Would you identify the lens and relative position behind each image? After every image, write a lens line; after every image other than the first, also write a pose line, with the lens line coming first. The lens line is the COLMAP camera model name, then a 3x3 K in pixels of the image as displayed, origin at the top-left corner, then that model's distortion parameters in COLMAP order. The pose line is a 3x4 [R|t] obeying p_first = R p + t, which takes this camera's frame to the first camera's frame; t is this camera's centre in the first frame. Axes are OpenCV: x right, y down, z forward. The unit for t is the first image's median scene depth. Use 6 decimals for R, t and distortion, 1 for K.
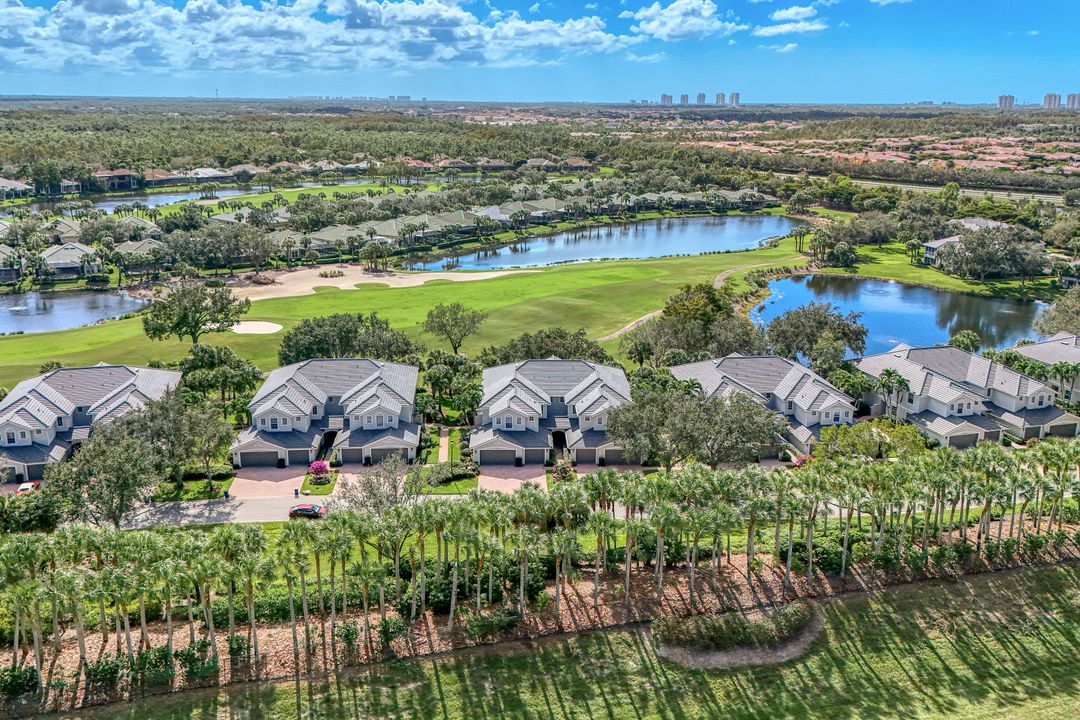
lens RADIAL K [[931.6, 0, 540.0], [0, 931.6, 360.0], [0, 0, 1]] dist [0.124684, -0.228544]
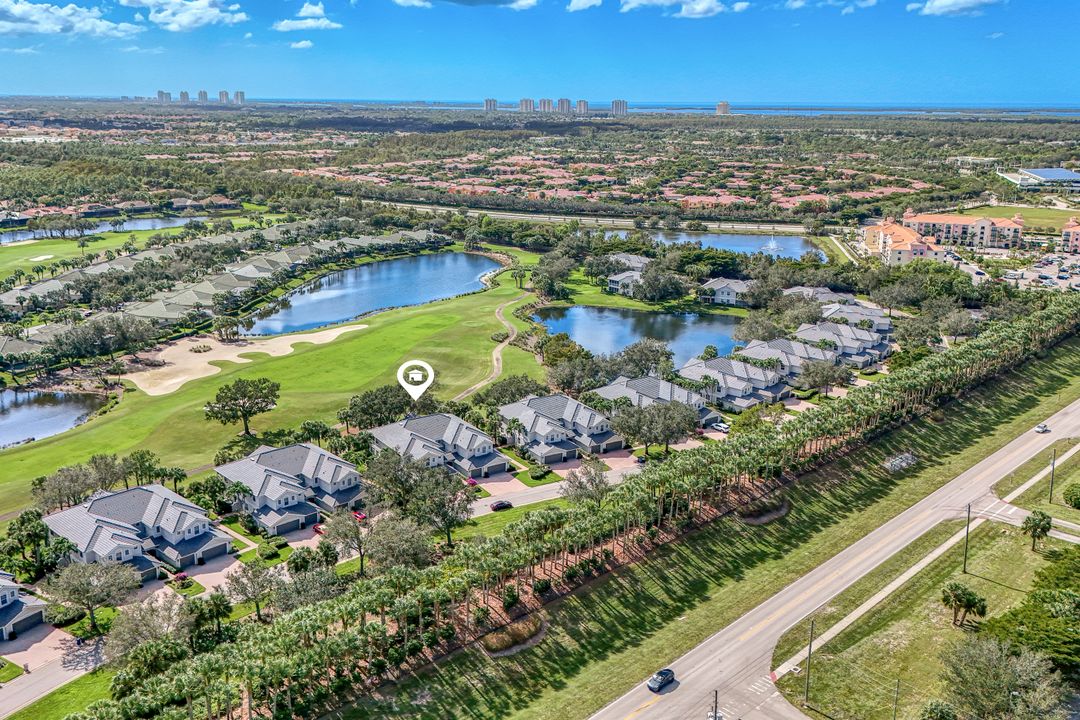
lens RADIAL K [[931.6, 0, 540.0], [0, 931.6, 360.0], [0, 0, 1]] dist [0.124684, -0.228544]
pose [[0.876597, -0.126686, 0.464251, -0.382762], [0.124986, 0.991556, 0.034581, -0.062589], [-0.464711, 0.027712, 0.885028, -0.229168]]
